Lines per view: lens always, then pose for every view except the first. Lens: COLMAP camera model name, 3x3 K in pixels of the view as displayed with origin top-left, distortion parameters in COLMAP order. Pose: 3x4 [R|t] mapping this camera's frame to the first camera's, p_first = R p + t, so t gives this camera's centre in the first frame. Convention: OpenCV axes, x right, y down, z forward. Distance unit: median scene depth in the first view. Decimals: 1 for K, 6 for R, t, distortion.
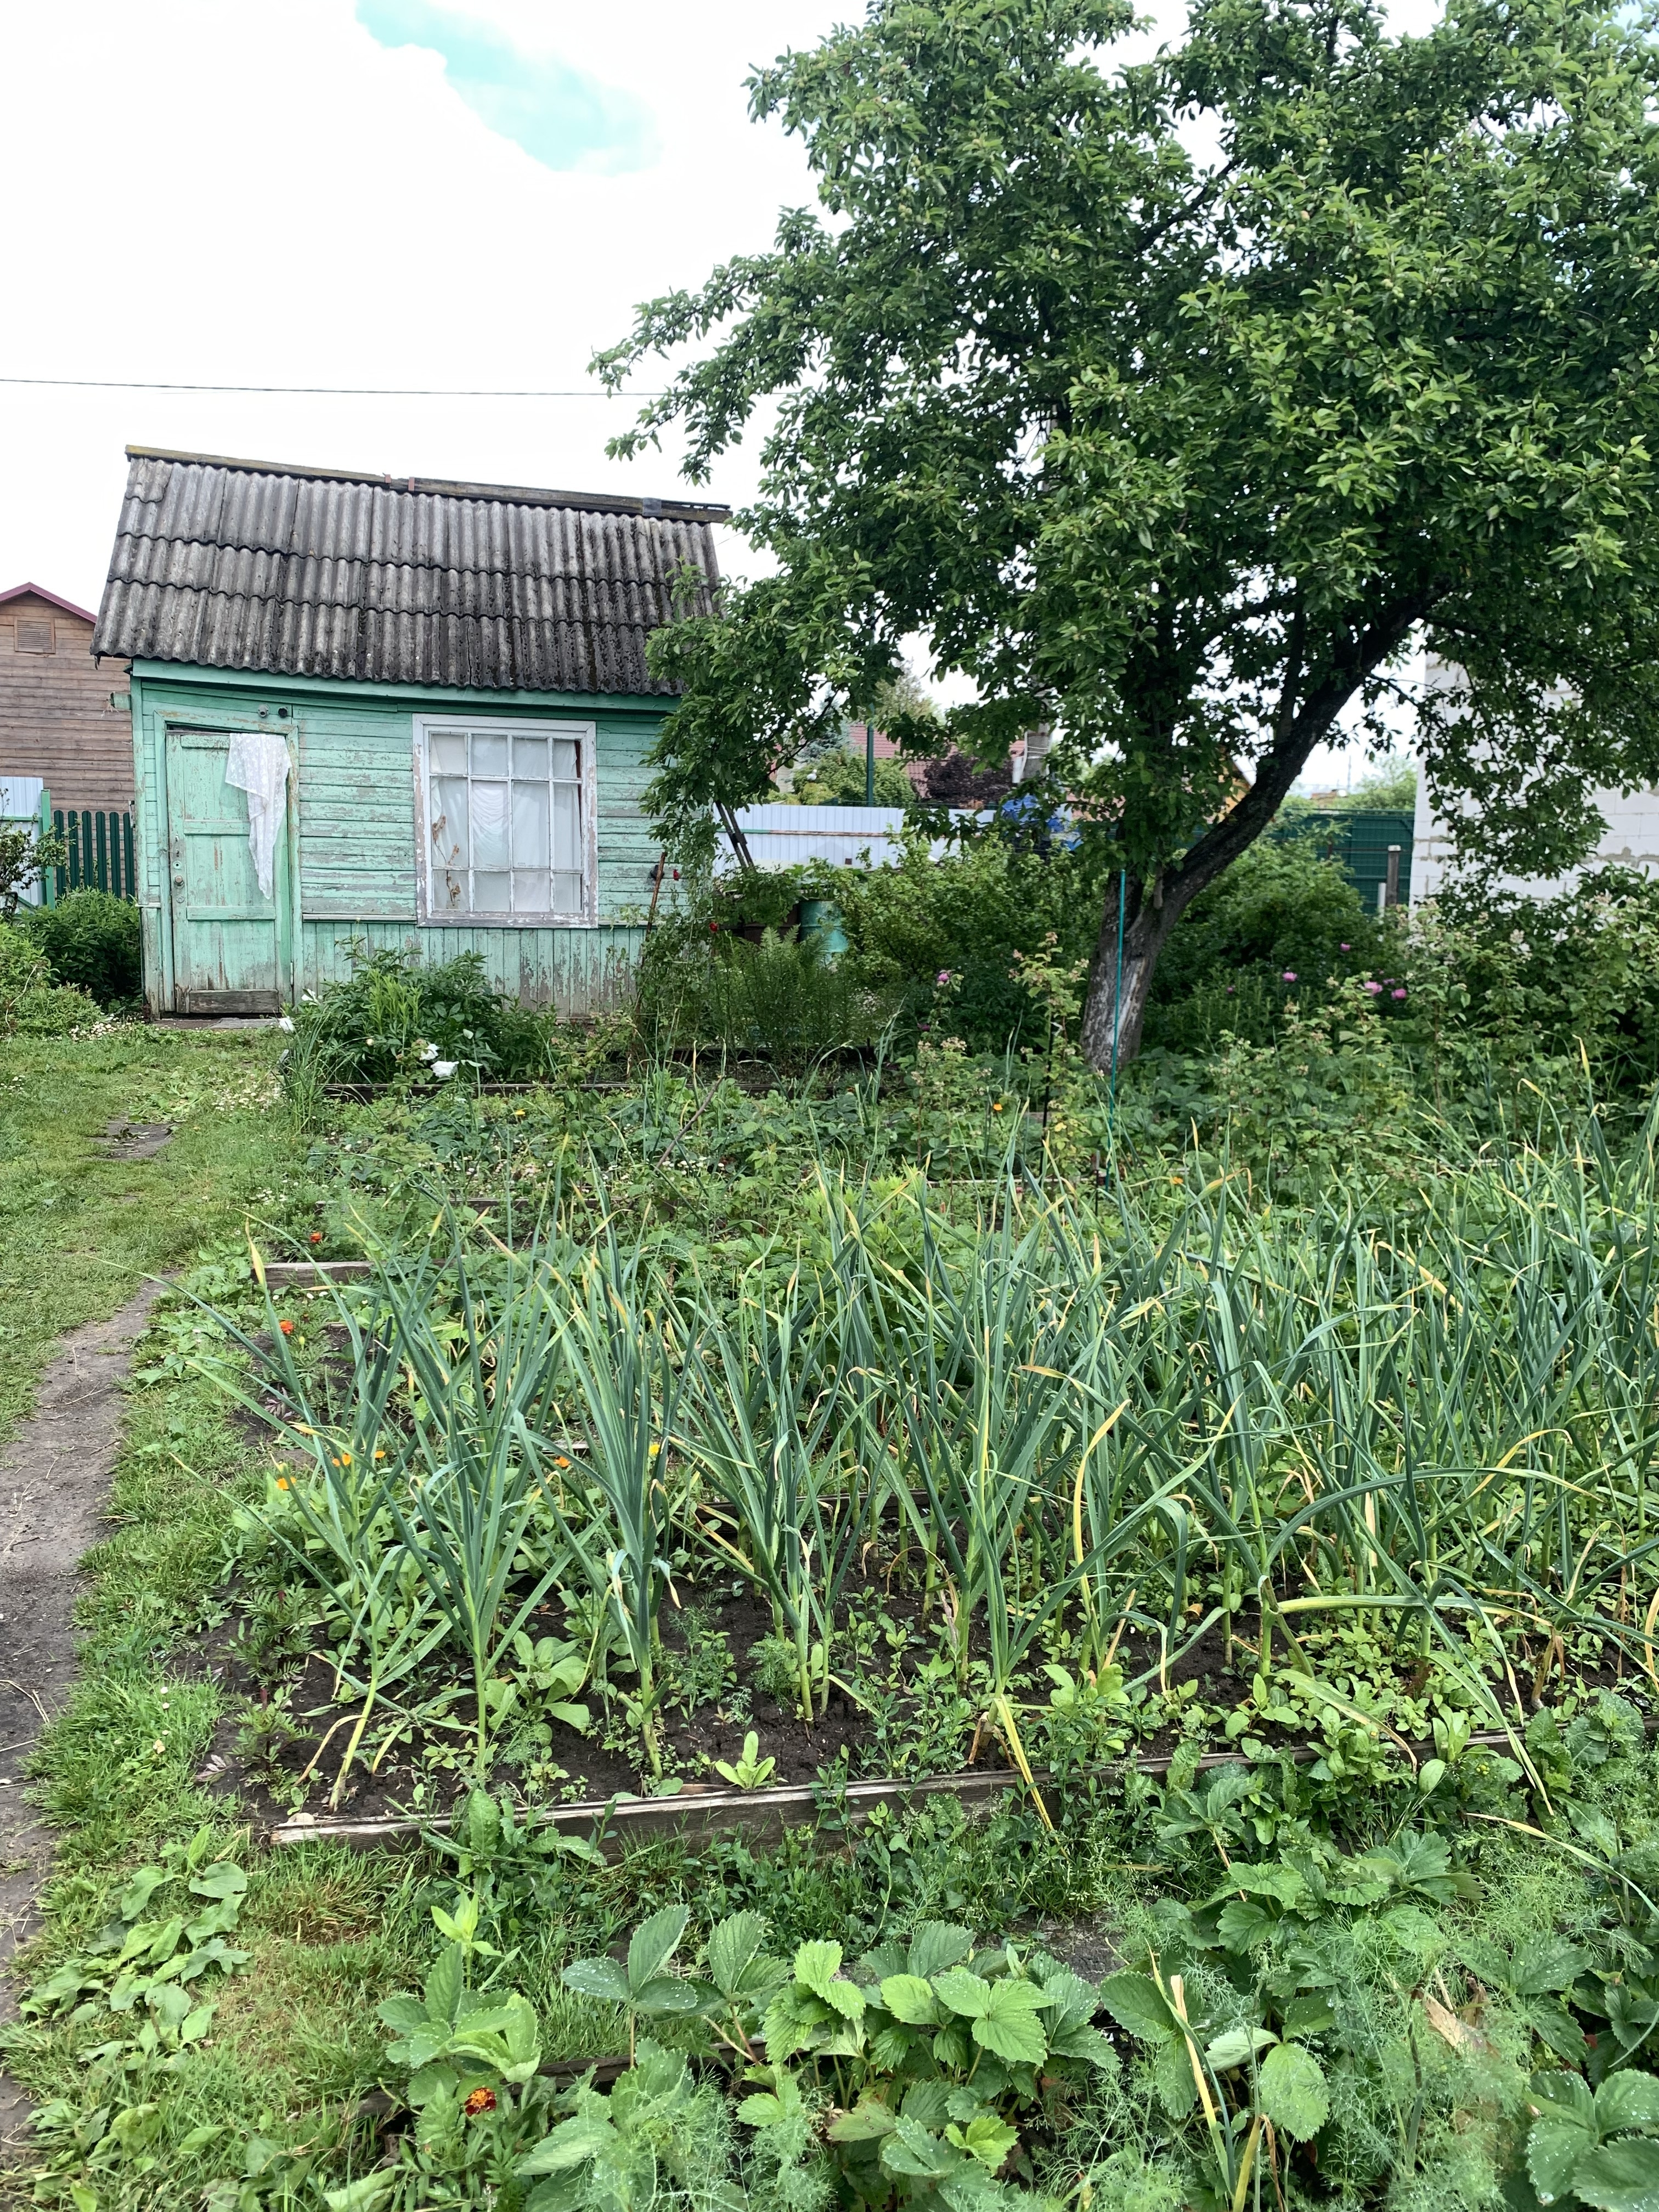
lens RADIAL K [[1680.8, 0, 829.5], [0, 1680.8, 1106.0], [0, 0, 1]] dist [0.012686, 0.003832]
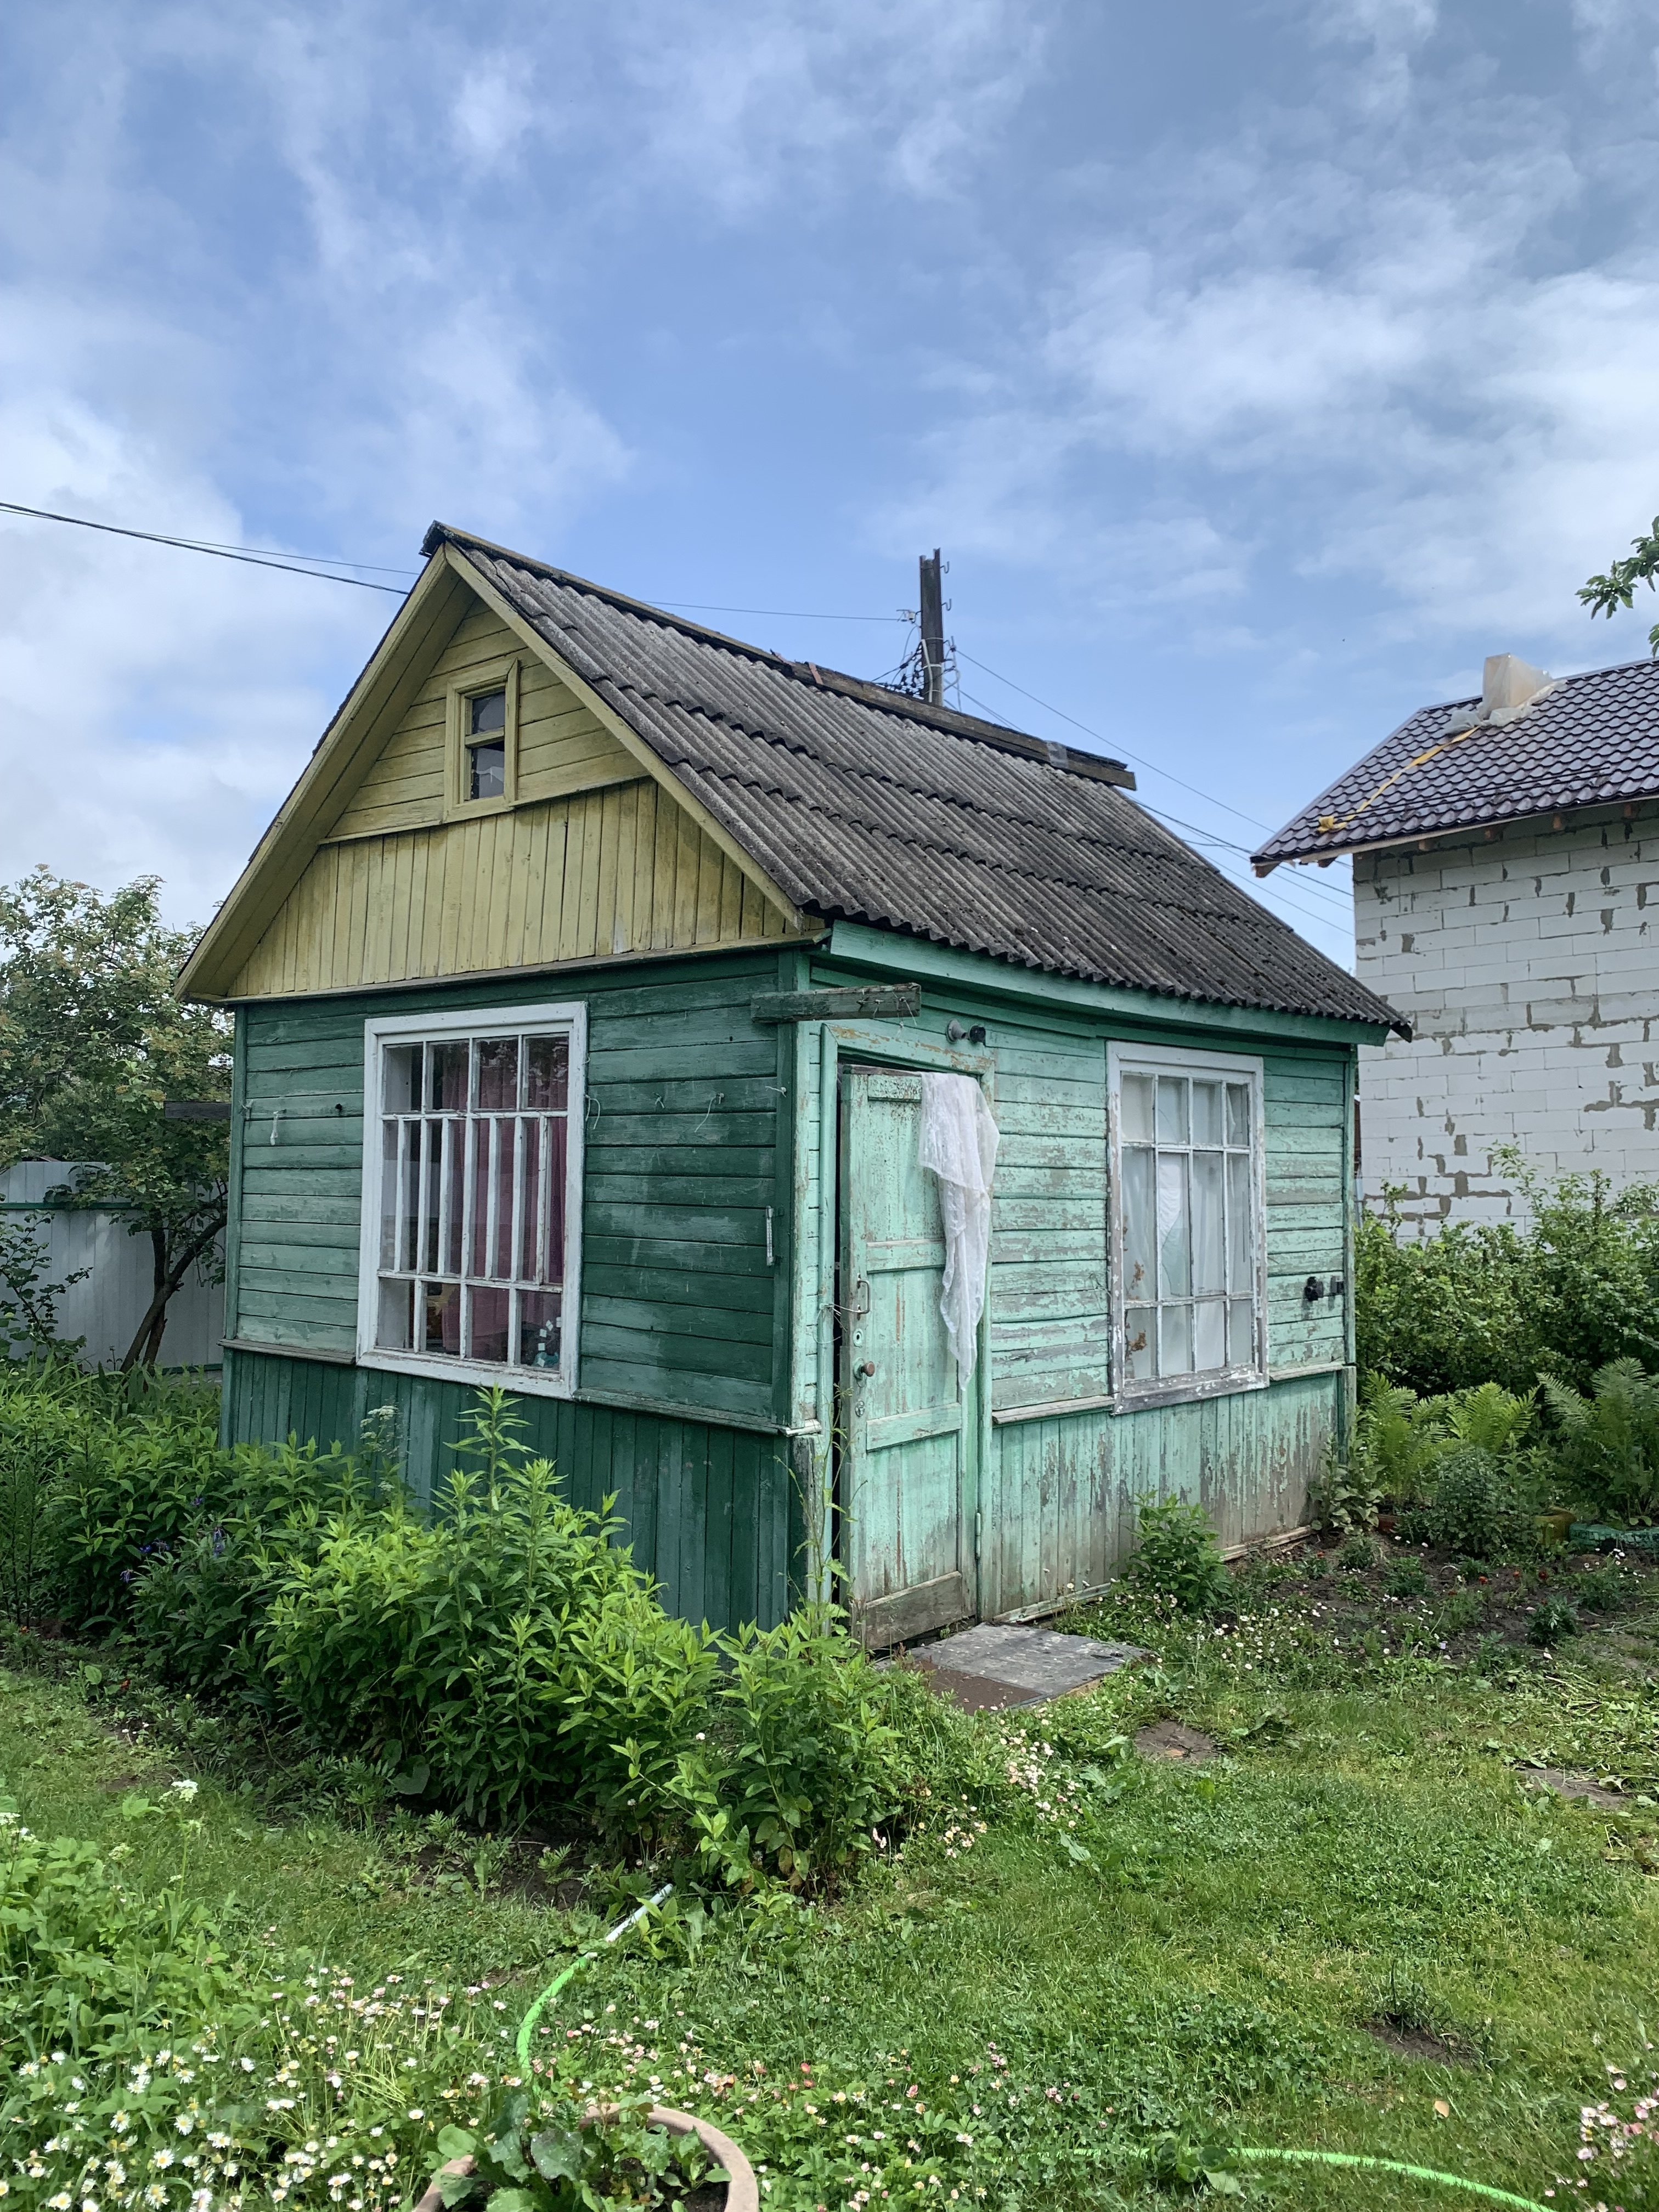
lens RADIAL K [[1698.4, 0, 829.5], [0, 1698.4, 1106.0], [0, 0, 1]] dist [0.099433, -0.001462]
pose [[0.841505, 0.001085, 0.540248, -0.635940], [0.105841, 0.980288, -0.166830, -0.123307], [-0.529780, 0.197569, 0.824803, 0.570175]]
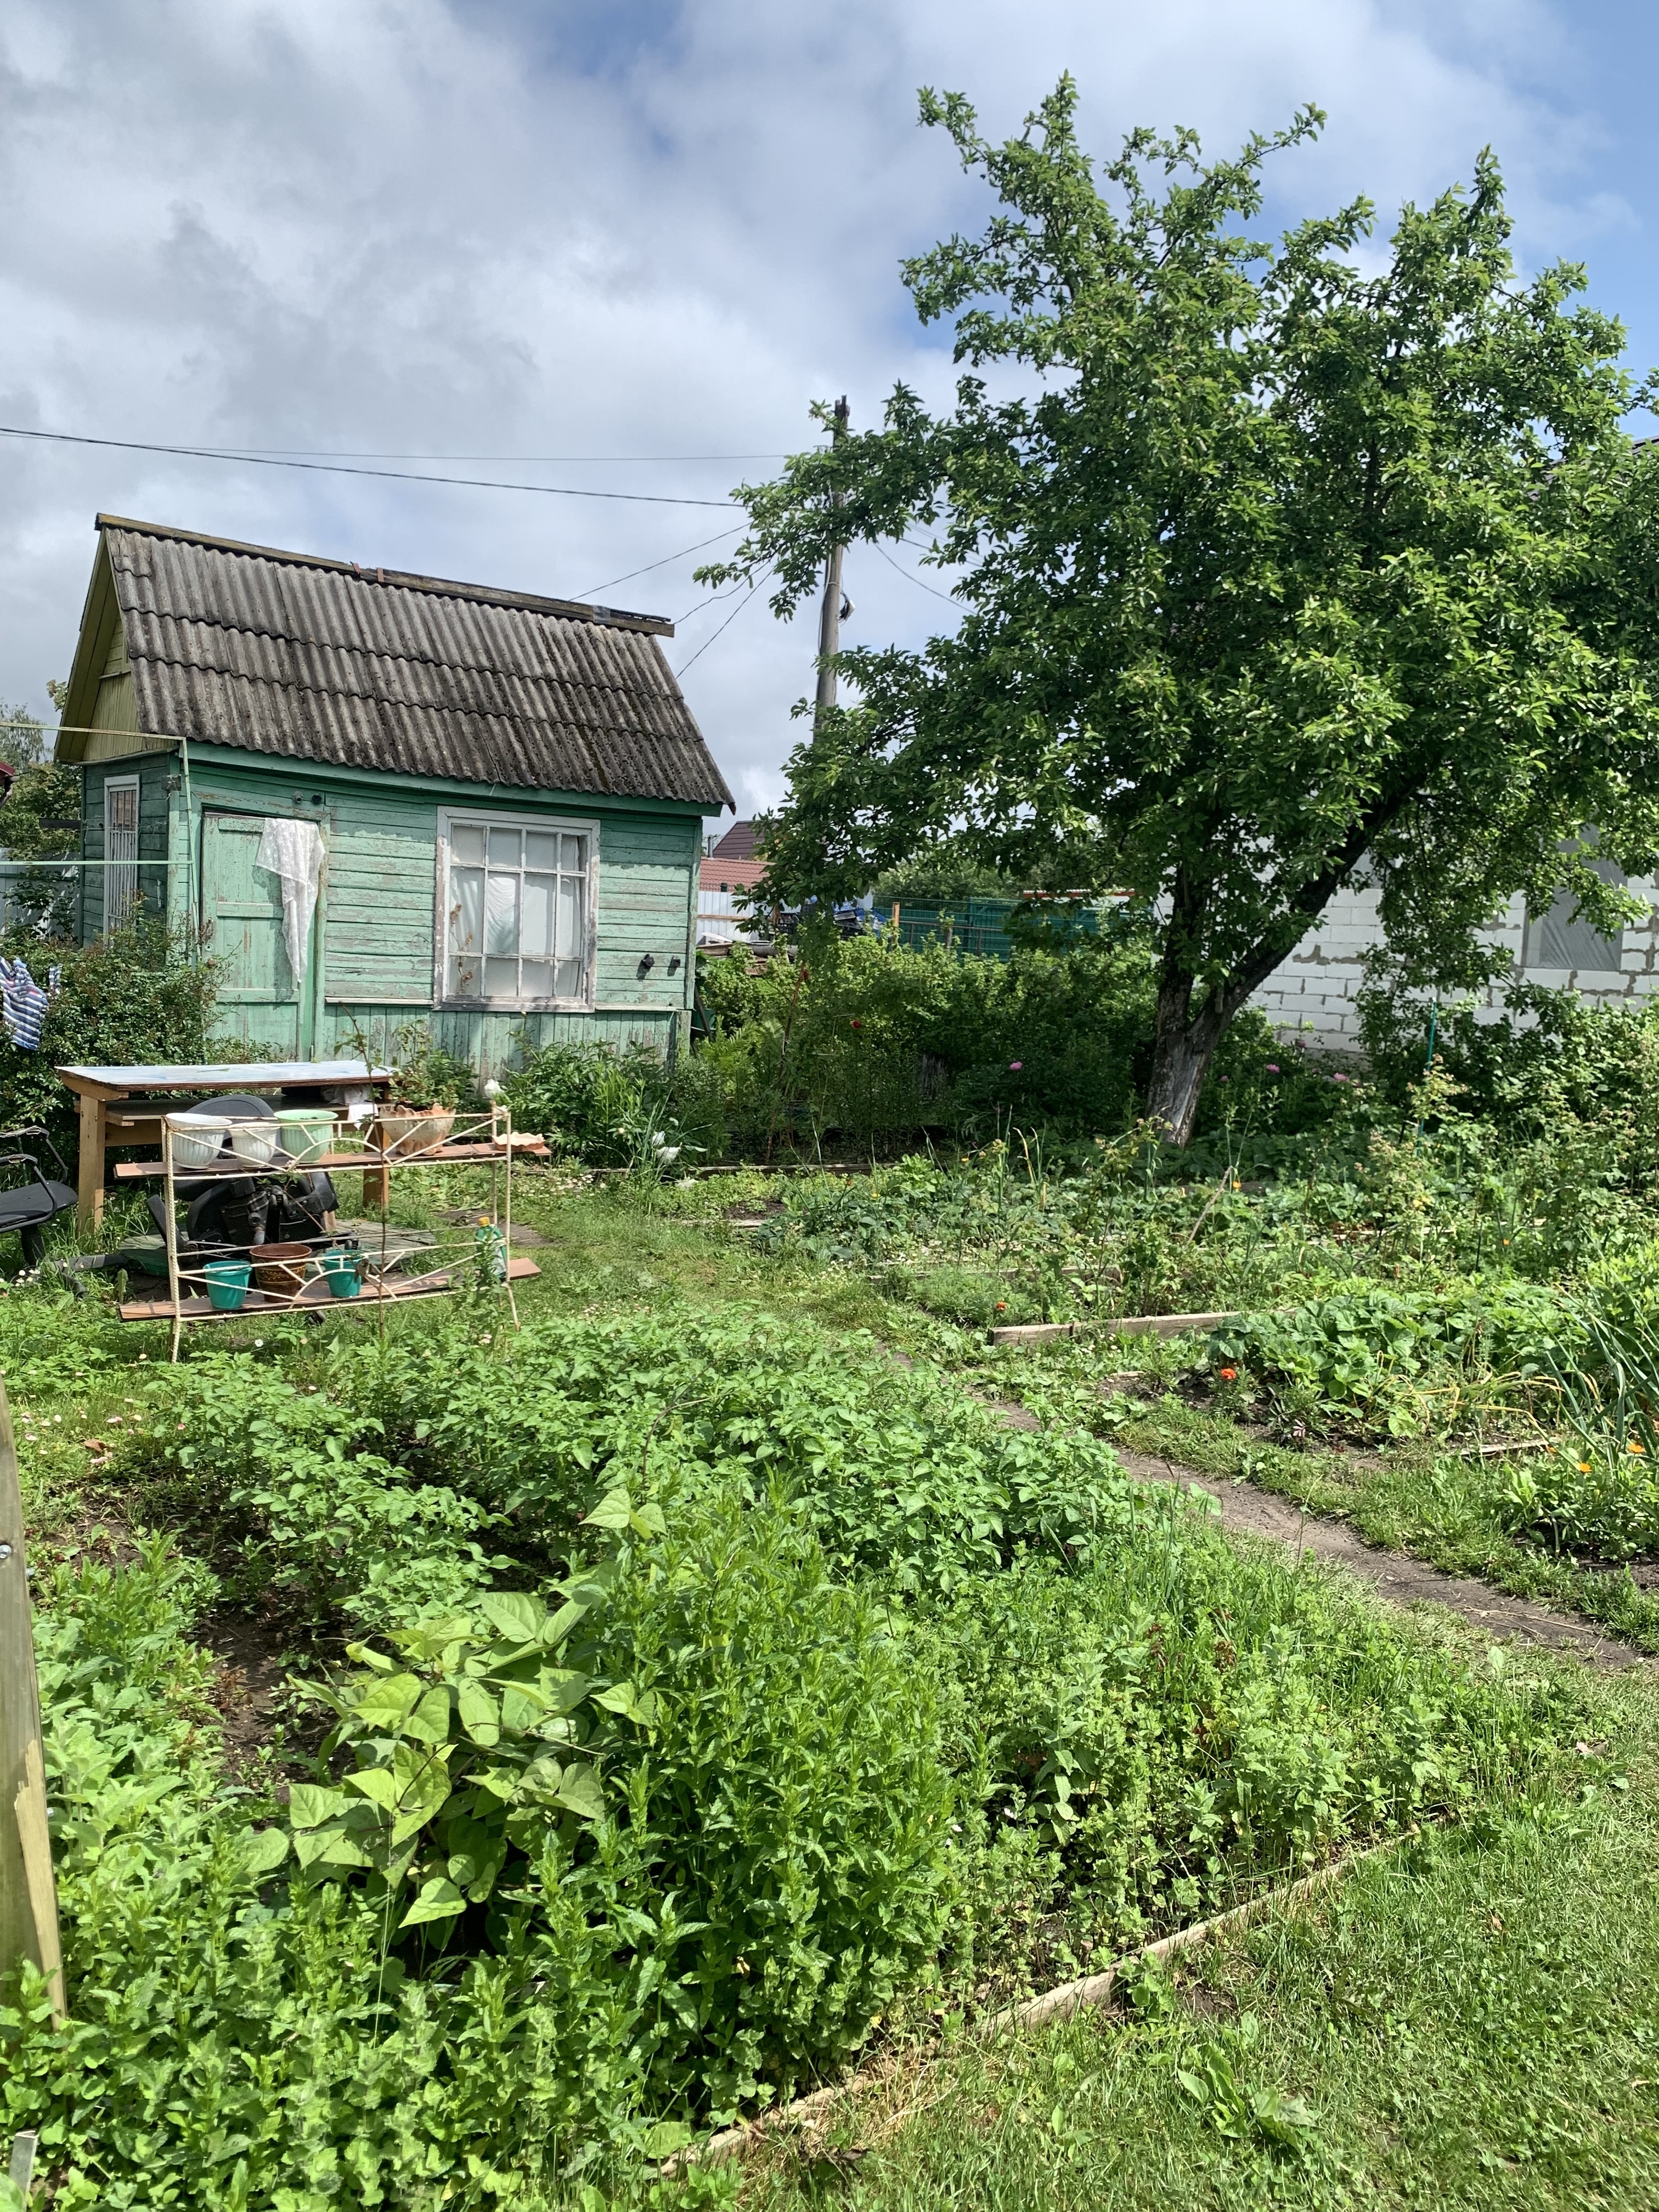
lens RADIAL K [[1699.0, 0, 829.5], [0, 1699.0, 1106.0], [0, 0, 1]] dist [0.038031, -0.036755]
pose [[0.955498, -0.002718, 0.294984, -0.323770], [0.013483, 0.999315, -0.034469, -0.009733], [-0.294689, 0.036912, 0.954880, -0.060894]]
